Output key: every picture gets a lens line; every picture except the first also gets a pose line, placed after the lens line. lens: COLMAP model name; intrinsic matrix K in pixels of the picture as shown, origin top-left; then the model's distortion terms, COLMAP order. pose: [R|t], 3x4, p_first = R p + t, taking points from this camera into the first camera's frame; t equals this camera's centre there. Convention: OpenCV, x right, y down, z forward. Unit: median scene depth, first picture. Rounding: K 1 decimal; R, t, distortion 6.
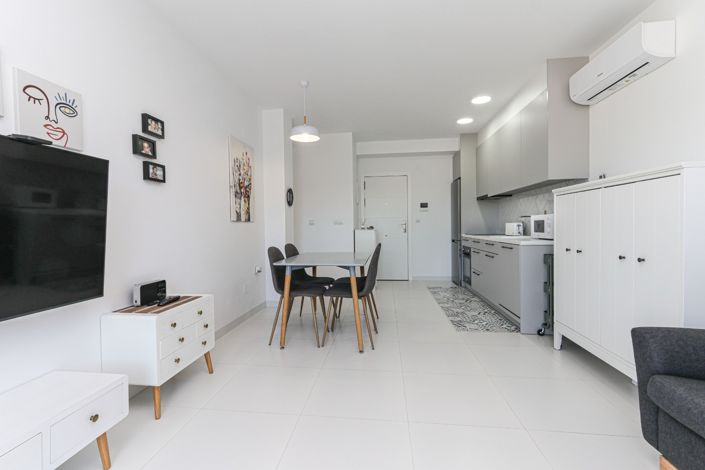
lens RADIAL K [[324.1, 0, 349.6], [0, 324.1, 232.1], [0, 0, 1]] dist [0.006076, 0.001153]
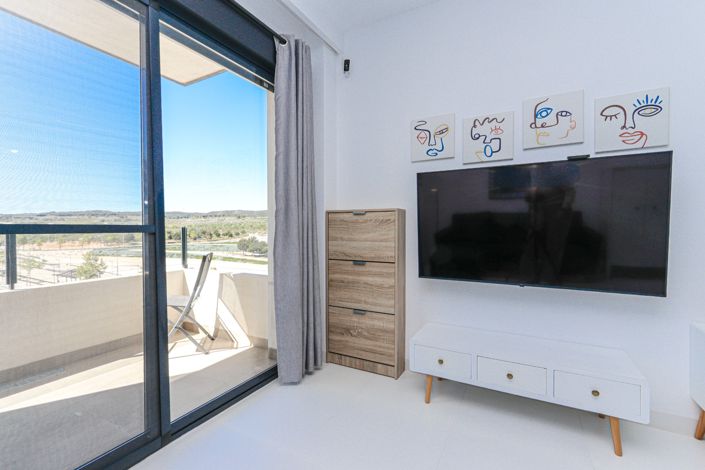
lens RADIAL K [[324.1, 0, 351.0], [0, 324.1, 234.4], [0, 0, 1]] dist [0.006076, 0.001153]
pose [[-0.395376, 0.029039, -0.918060, 0.350665], [-0.012125, 0.999248, 0.036828, -0.004810], [0.918439, 0.025692, -0.394727, 0.405660]]
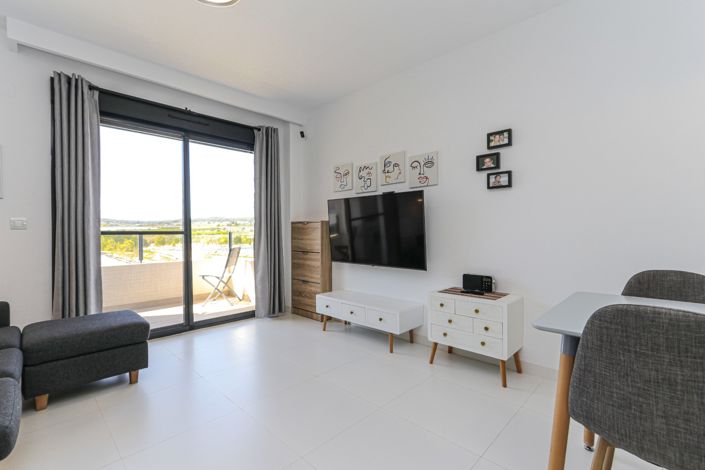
lens RADIAL K [[324.1, 0, 348.8], [0, 324.1, 233.9], [0, 0, 1]] dist [0.006076, 0.001153]
pose [[-0.625570, 0.017948, -0.779961, 0.605638], [-0.005174, 0.999618, 0.027152, -0.027029], [0.780151, 0.021021, -0.625239, 1.315732]]
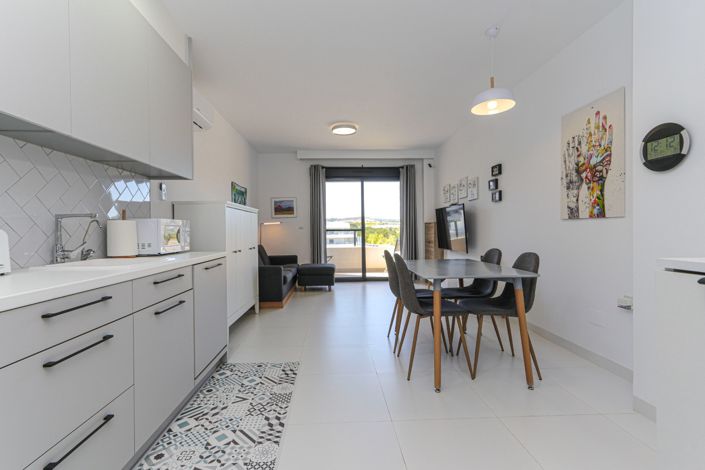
lens RADIAL K [[324.1, 0, 353.0], [0, 324.1, 232.3], [0, 0, 1]] dist [0.006076, 0.001153]
pose [[-0.984088, 0.020985, -0.176436, 0.493636], [0.016217, 0.999464, 0.028425, -0.050272], [0.176938, 0.025111, -0.983902, 2.630437]]
